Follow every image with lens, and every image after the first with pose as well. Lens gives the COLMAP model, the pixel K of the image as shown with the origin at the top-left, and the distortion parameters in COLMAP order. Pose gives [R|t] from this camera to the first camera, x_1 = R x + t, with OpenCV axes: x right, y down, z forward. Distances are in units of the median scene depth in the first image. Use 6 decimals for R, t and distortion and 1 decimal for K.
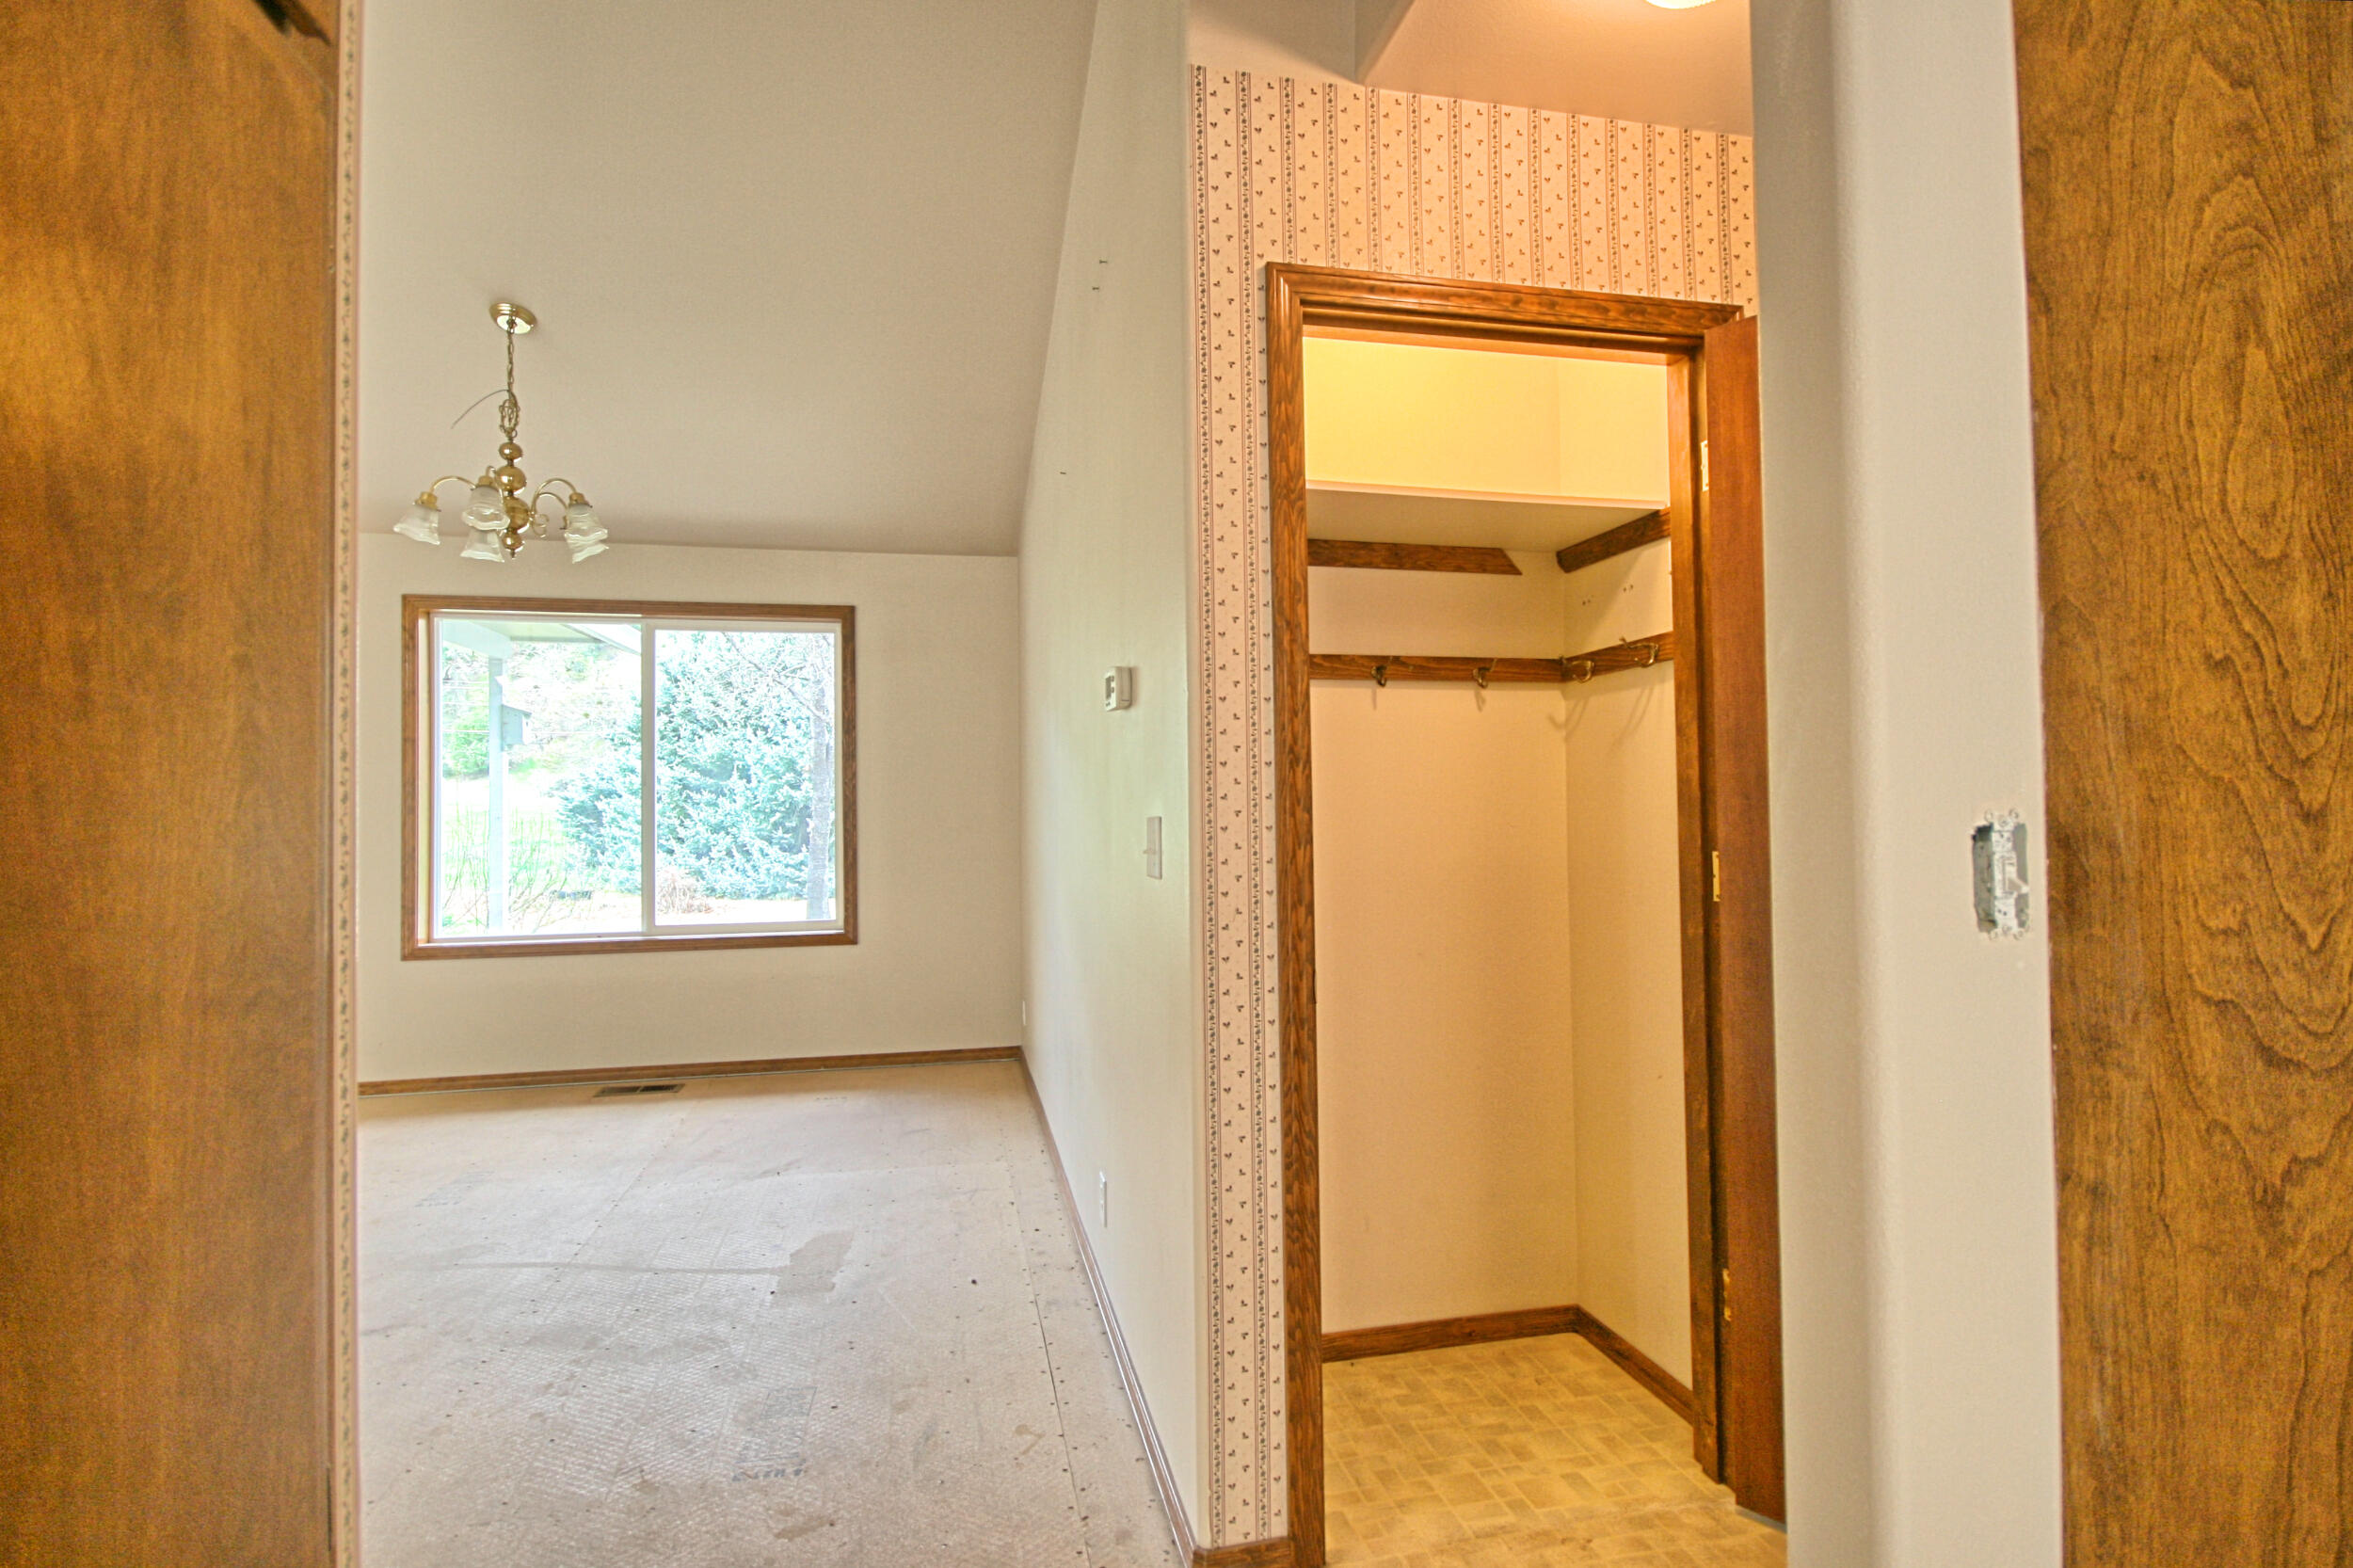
lens RADIAL K [[1124.4, 0, 1180.9], [0, 1124.4, 779.8], [0, 0, 1]] dist [-0.000267, -0.000642]
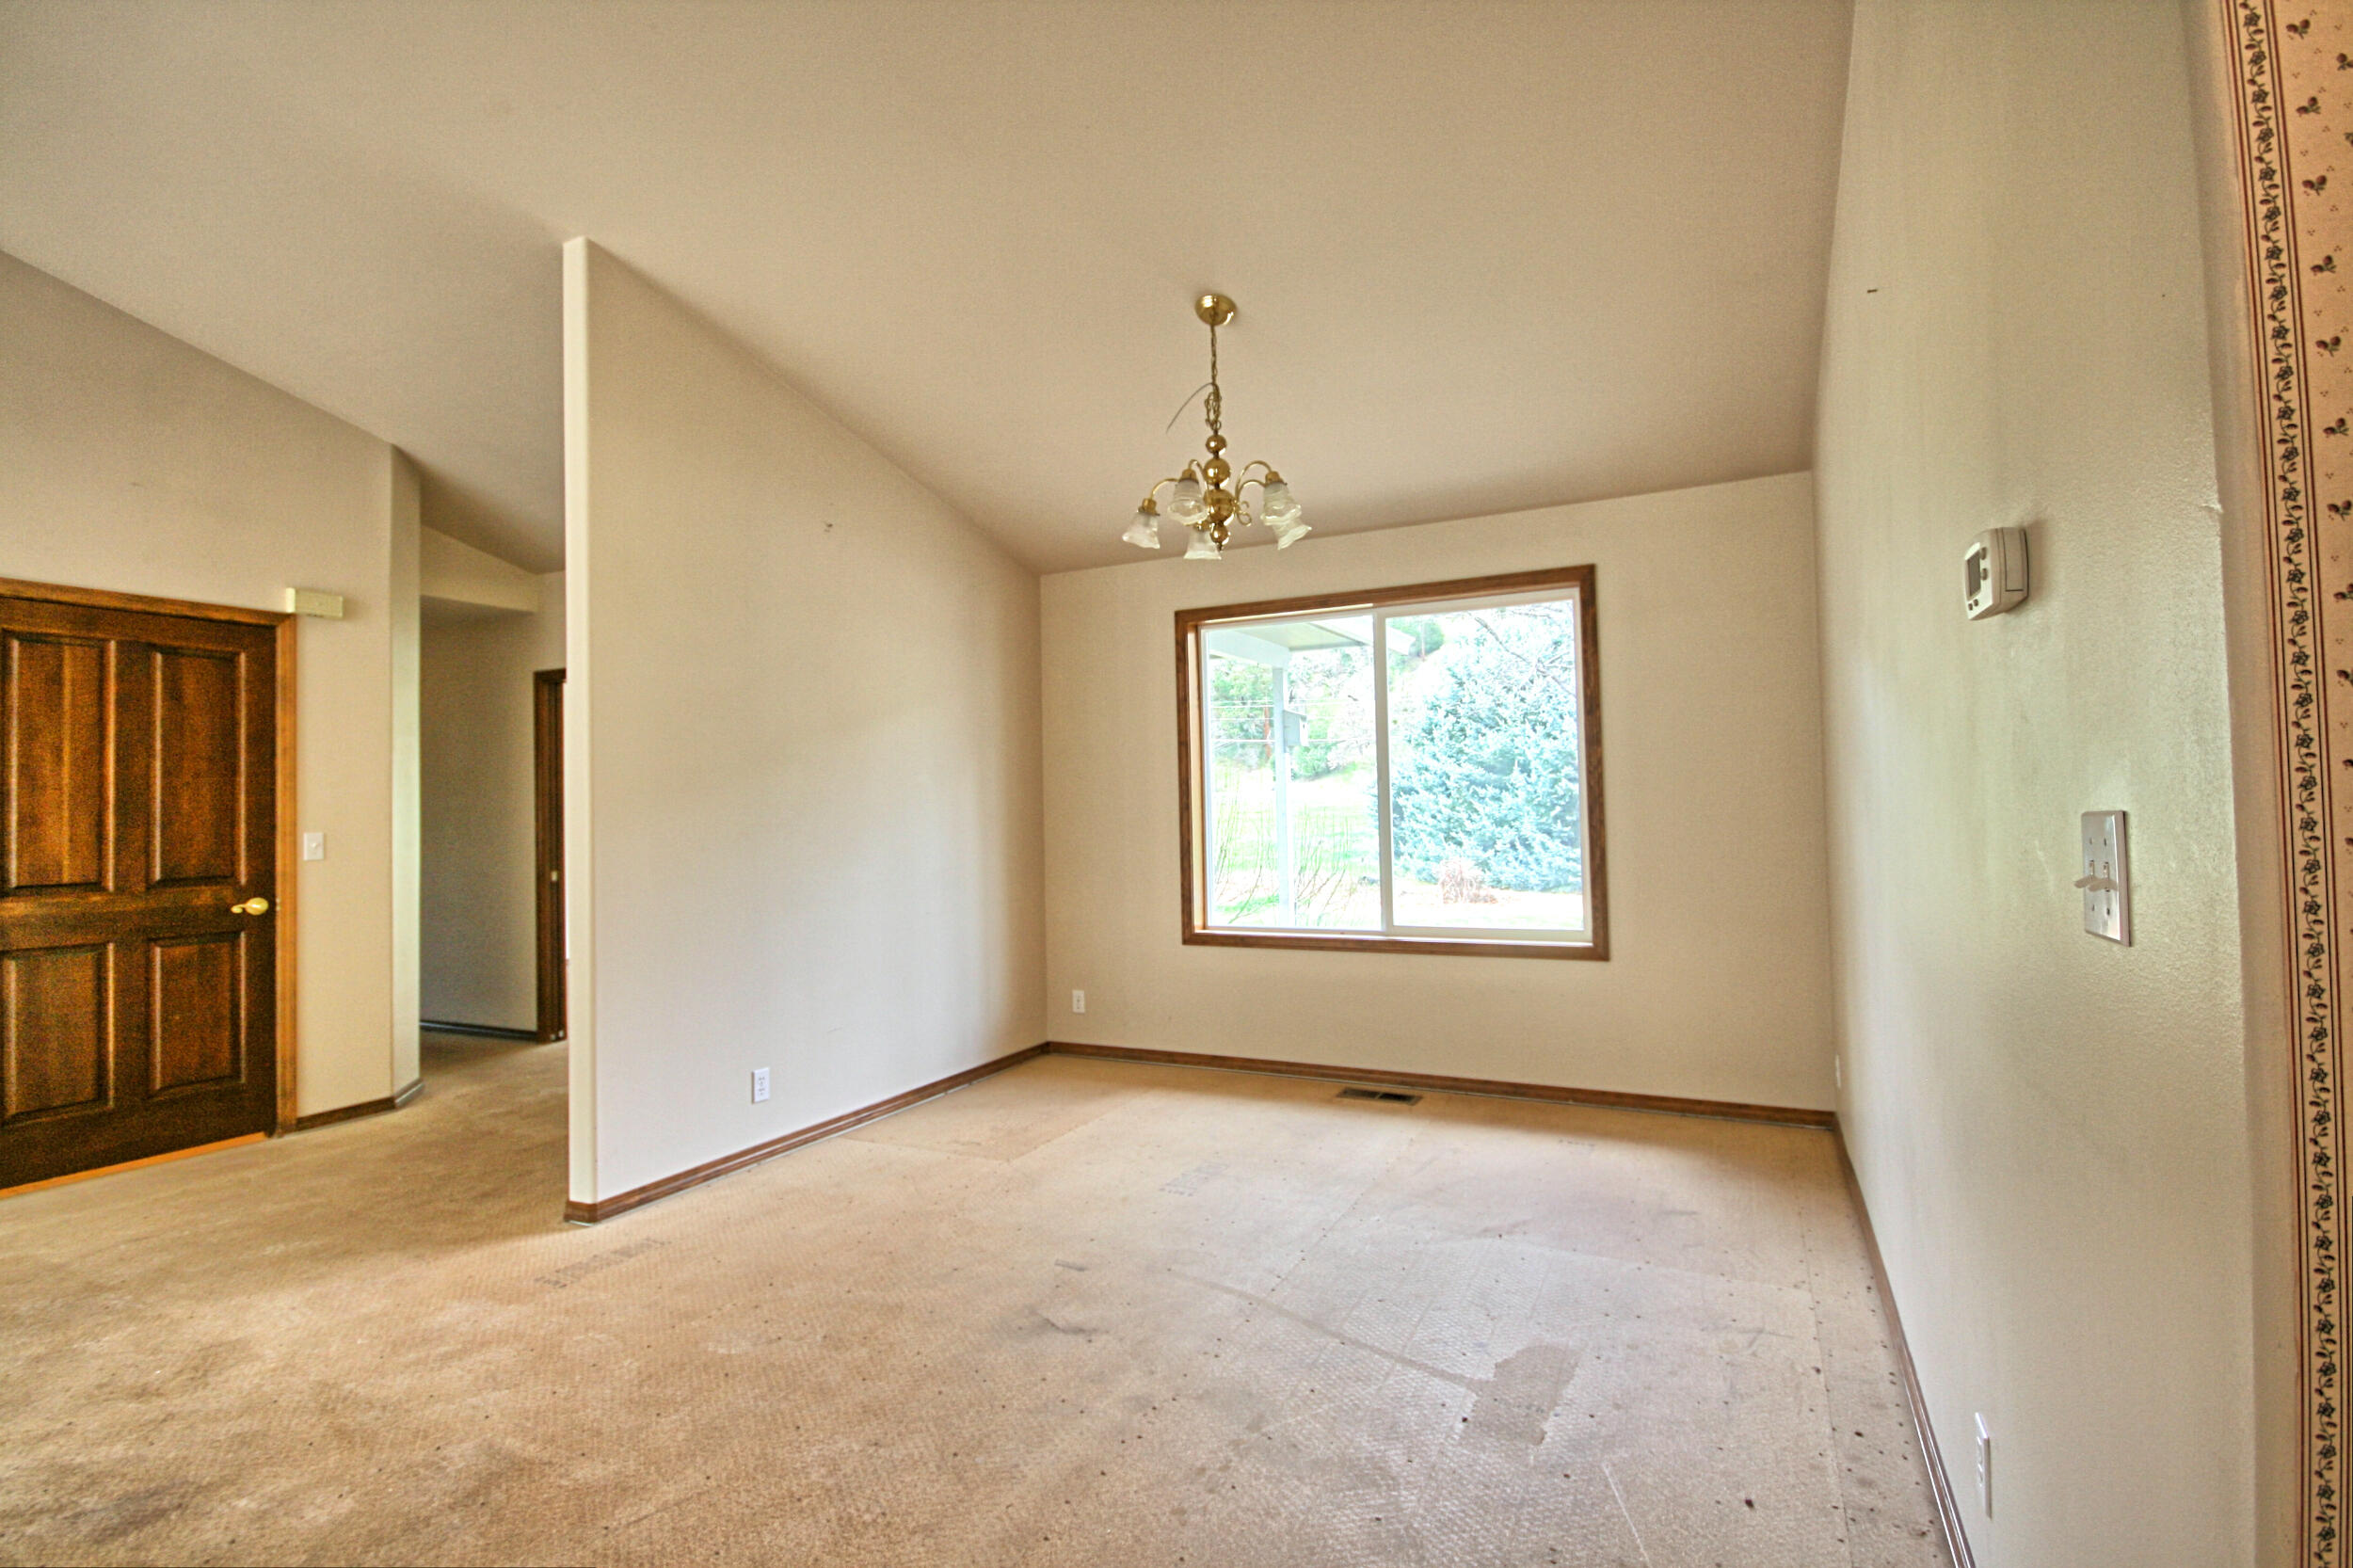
lens RADIAL K [[1095.8, 0, 1180.0], [0, 1095.8, 781.3], [0, 0, 1]] dist [0.001315, 0.000247]
pose [[0.775397, -0.022036, -0.631090, -0.018365], [0.026062, 0.999656, -0.002885, 0.005754], [0.630936, -0.014210, 0.775705, 0.214975]]
